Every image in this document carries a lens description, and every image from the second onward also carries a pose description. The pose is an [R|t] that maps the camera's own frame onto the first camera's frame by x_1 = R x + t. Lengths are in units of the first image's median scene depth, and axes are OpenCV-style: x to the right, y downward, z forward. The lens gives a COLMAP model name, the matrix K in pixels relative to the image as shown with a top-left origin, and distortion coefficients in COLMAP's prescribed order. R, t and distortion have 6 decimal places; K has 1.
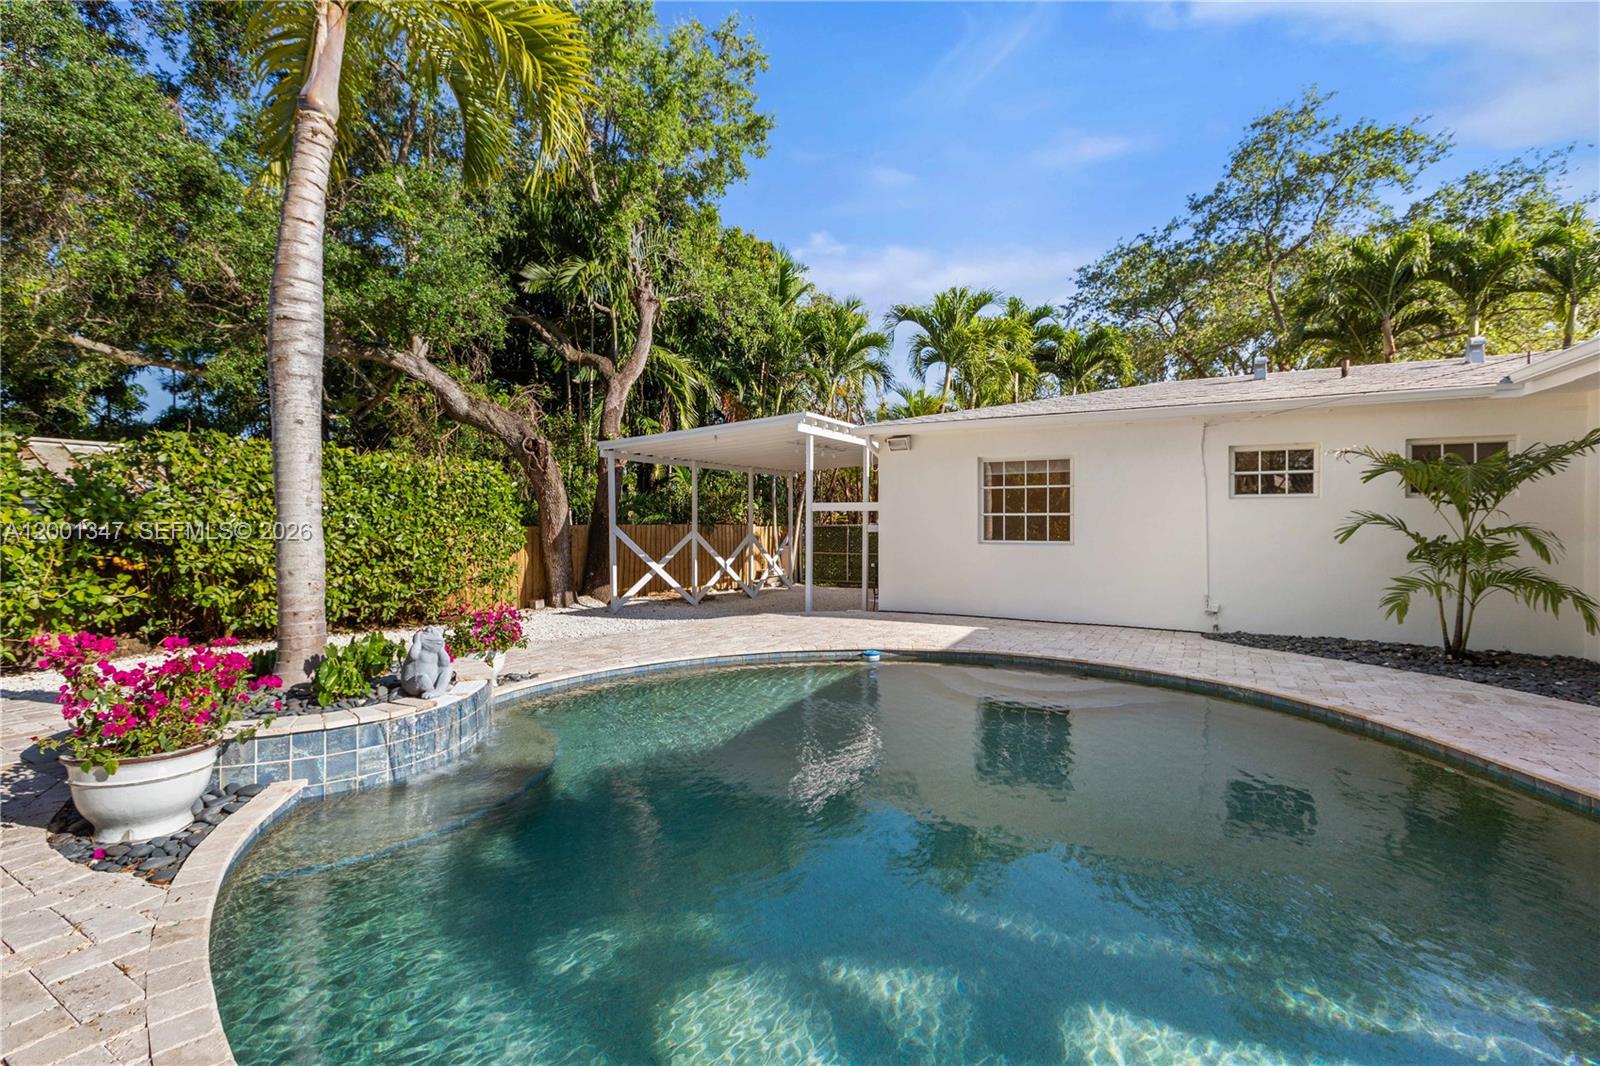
lens RADIAL K [[714.3, 0, 806.5], [0, 714.3, 537.1], [0, 0, 1]] dist [-0.000876, -0.000615]
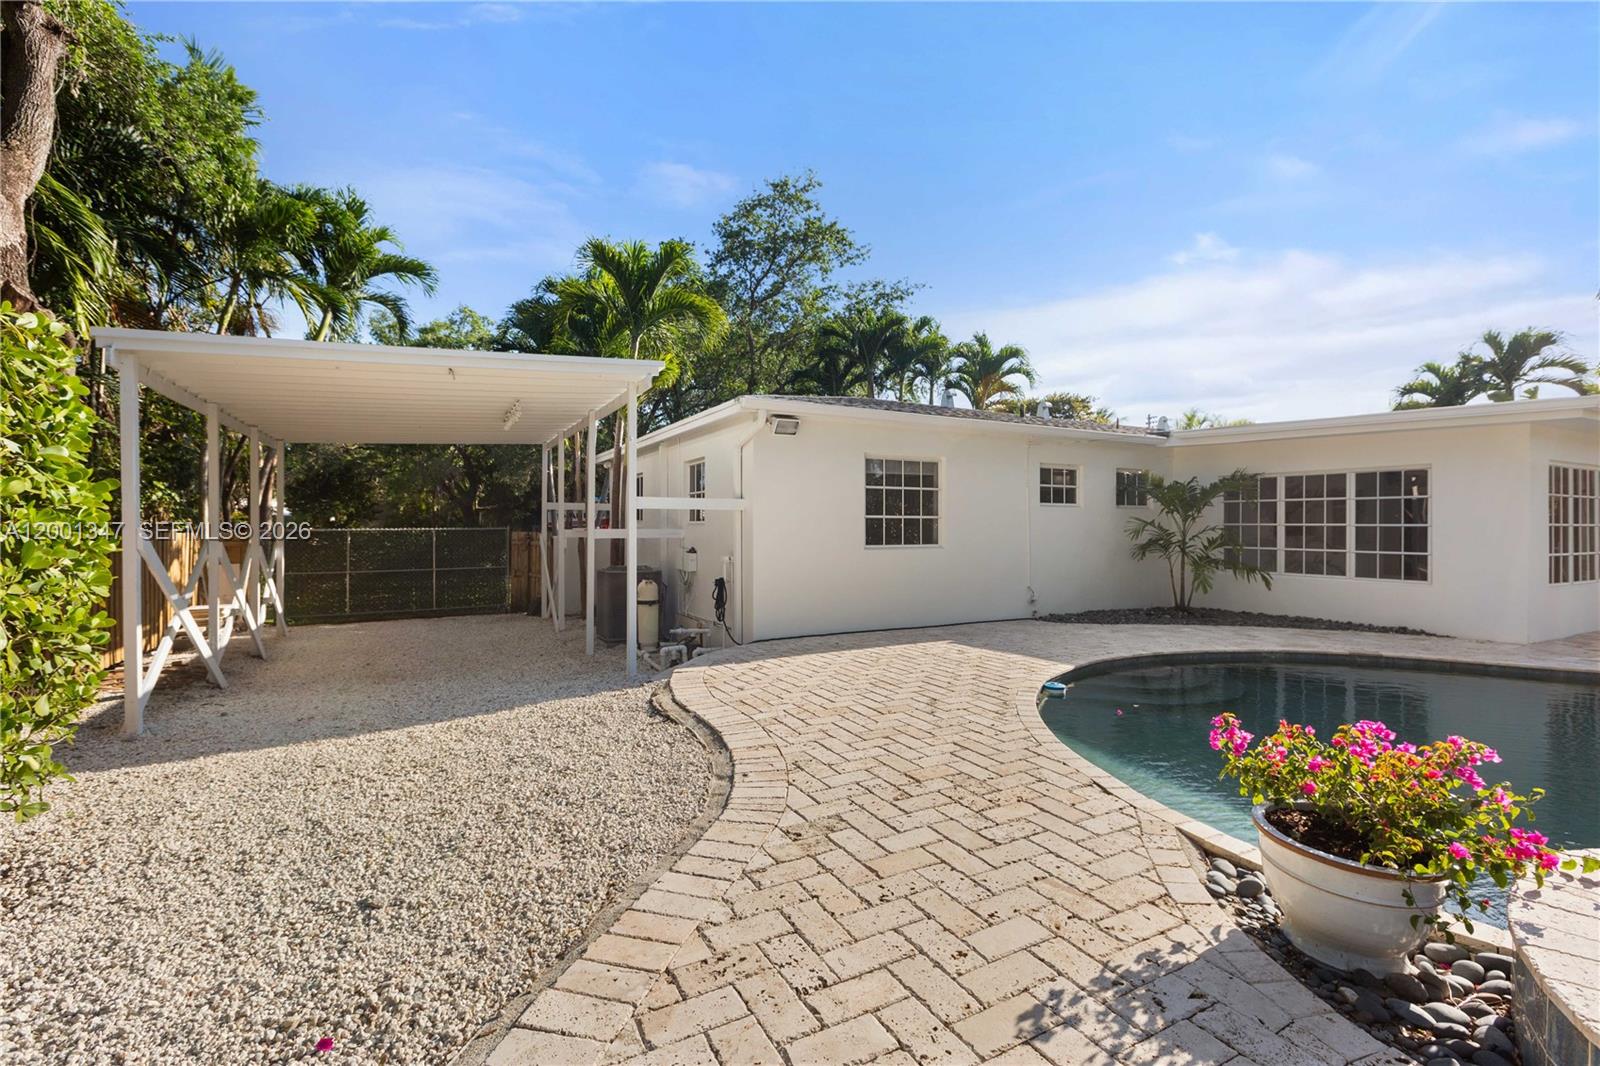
lens RADIAL K [[714.3, 0, 806.5], [0, 714.3, 537.1], [0, 0, 1]] dist [-0.000876, -0.000615]
pose [[0.535324, -0.009360, 0.844595, -0.449336], [0.017468, 0.999847, 0.000009, -0.005731], [-0.844466, 0.014749, 0.535406, 0.475211]]
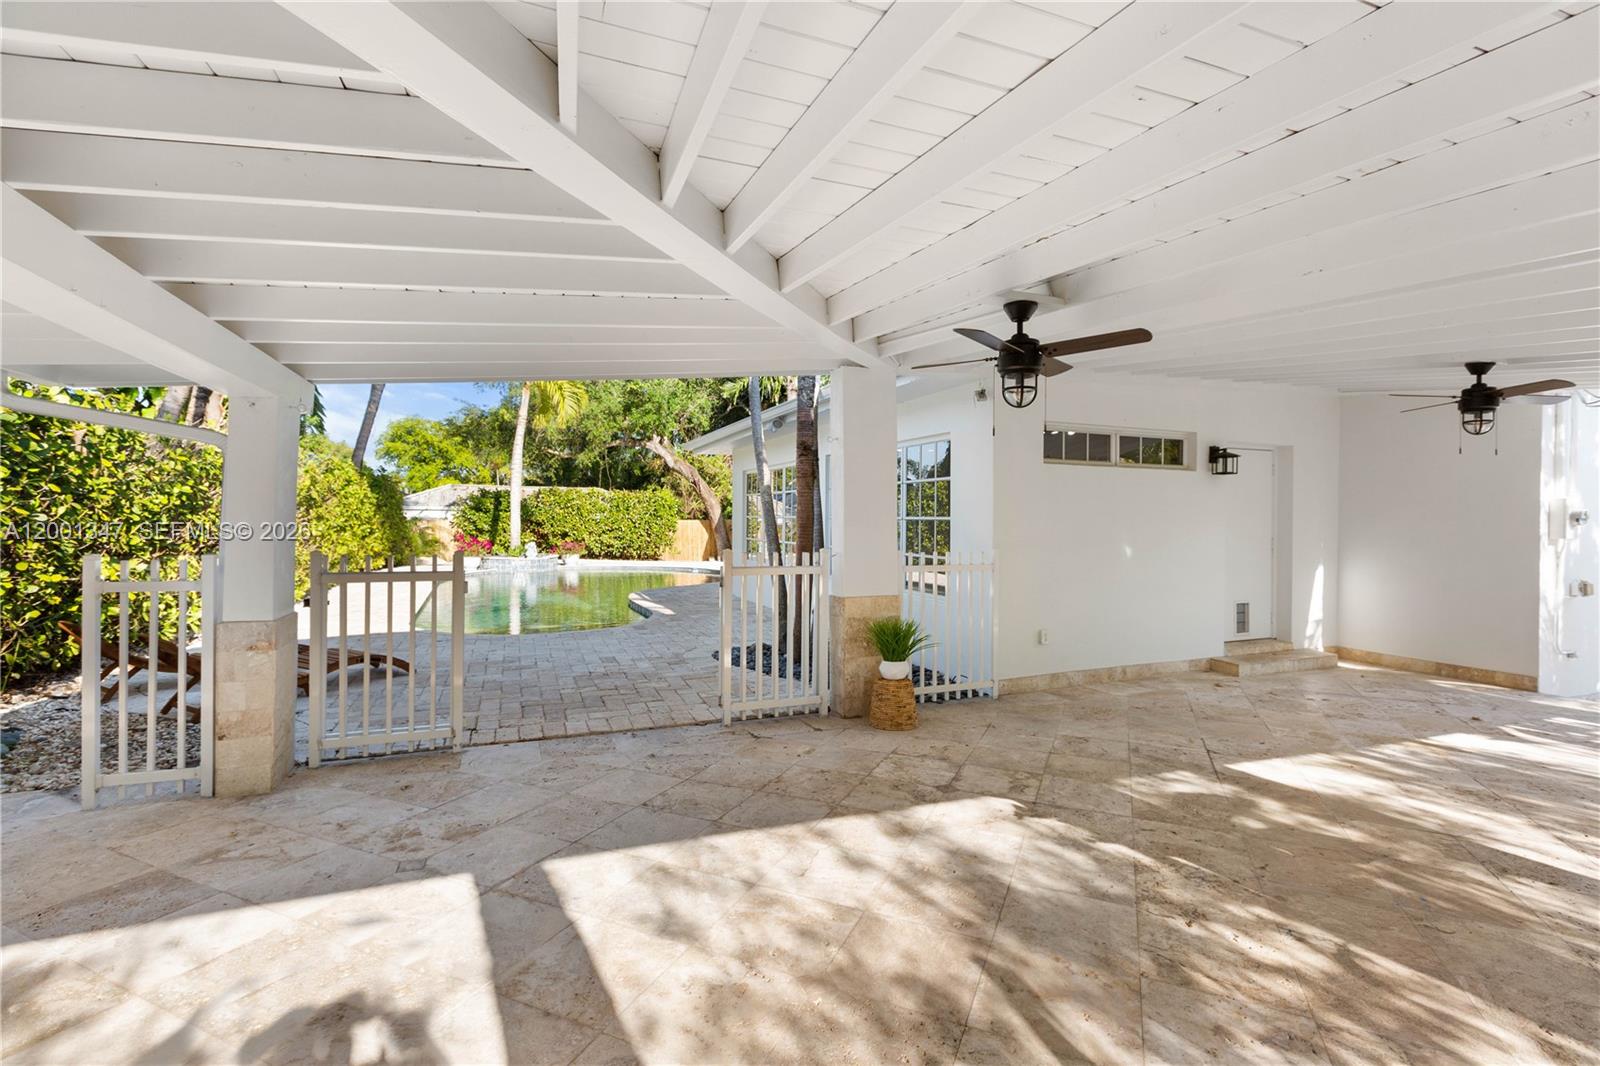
lens RADIAL K [[714.3, 0, 806.5], [0, 714.3, 537.1], [0, 0, 1]] dist [-0.000876, -0.000615]
pose [[0.797570, 0.020687, -0.602871, 1.147424], [-0.019634, 0.999773, 0.008330, 0.011444], [0.602907, 0.005193, 0.797795, -0.475522]]
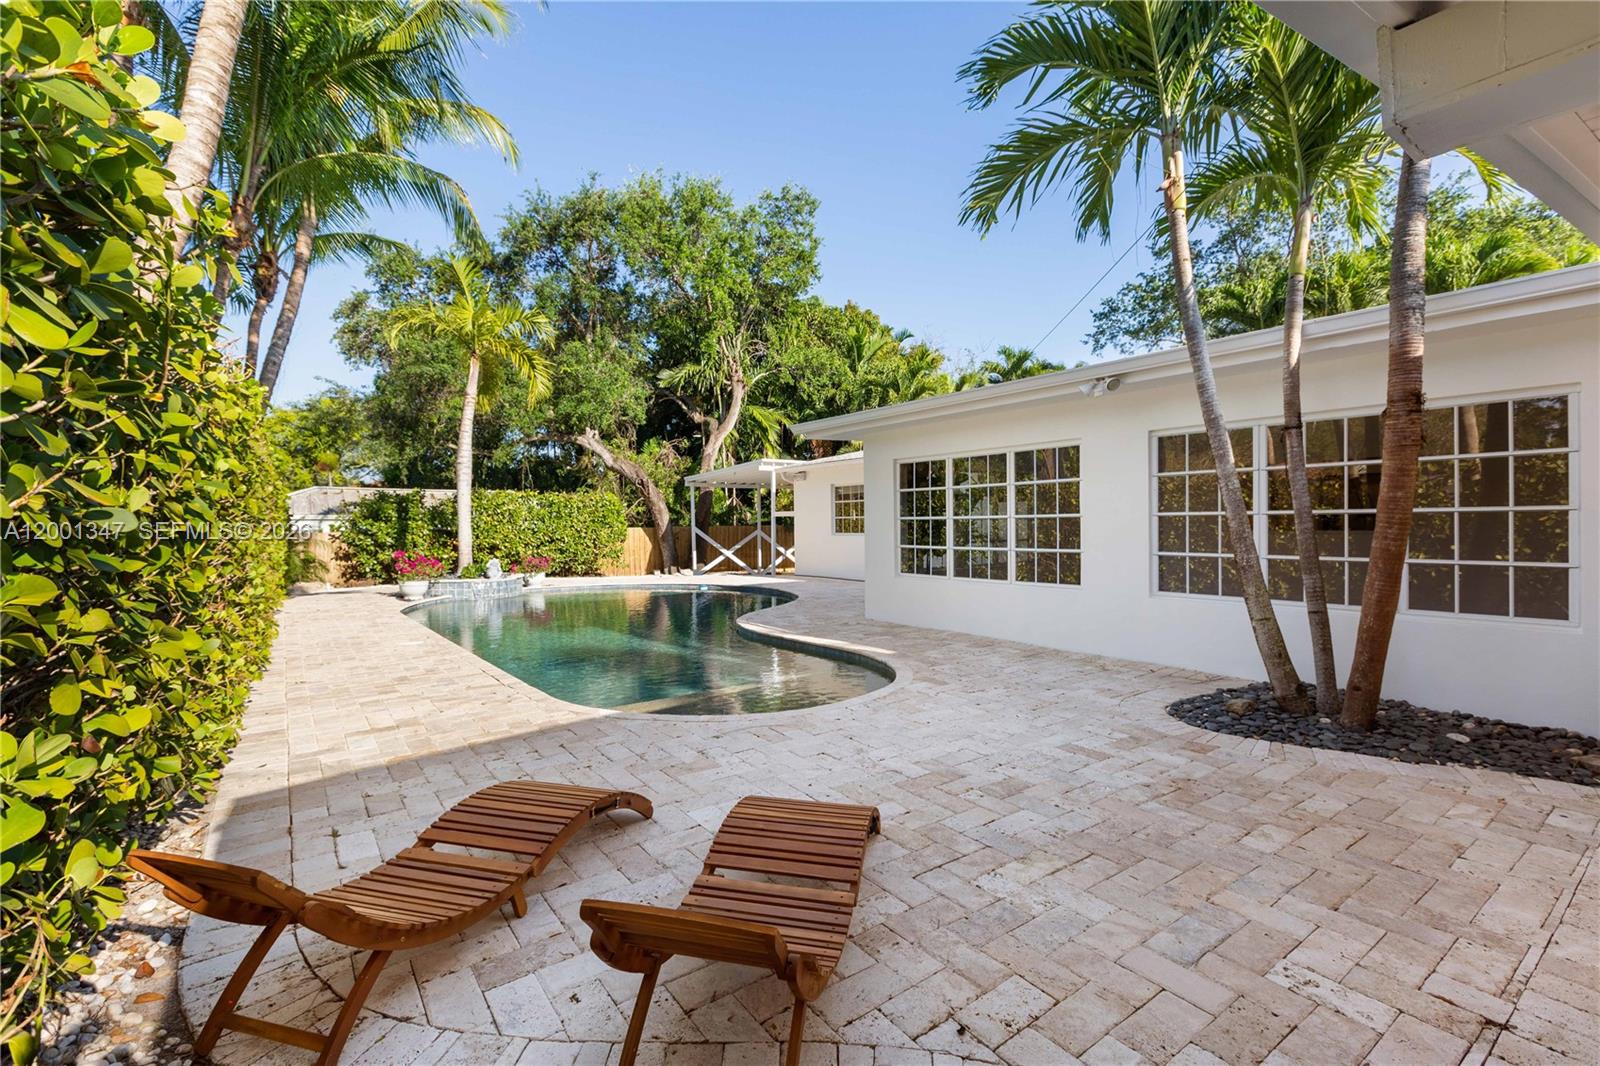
lens RADIAL K [[714.3, 0, 806.5], [0, 714.3, 537.1], [0, 0, 1]] dist [-0.000876, -0.000615]
pose [[0.915598, -0.002149, -0.402090, 0.717355], [0.001044, 0.999995, -0.002965, 0.015490], [0.402094, 0.002295, 0.915595, -0.477686]]
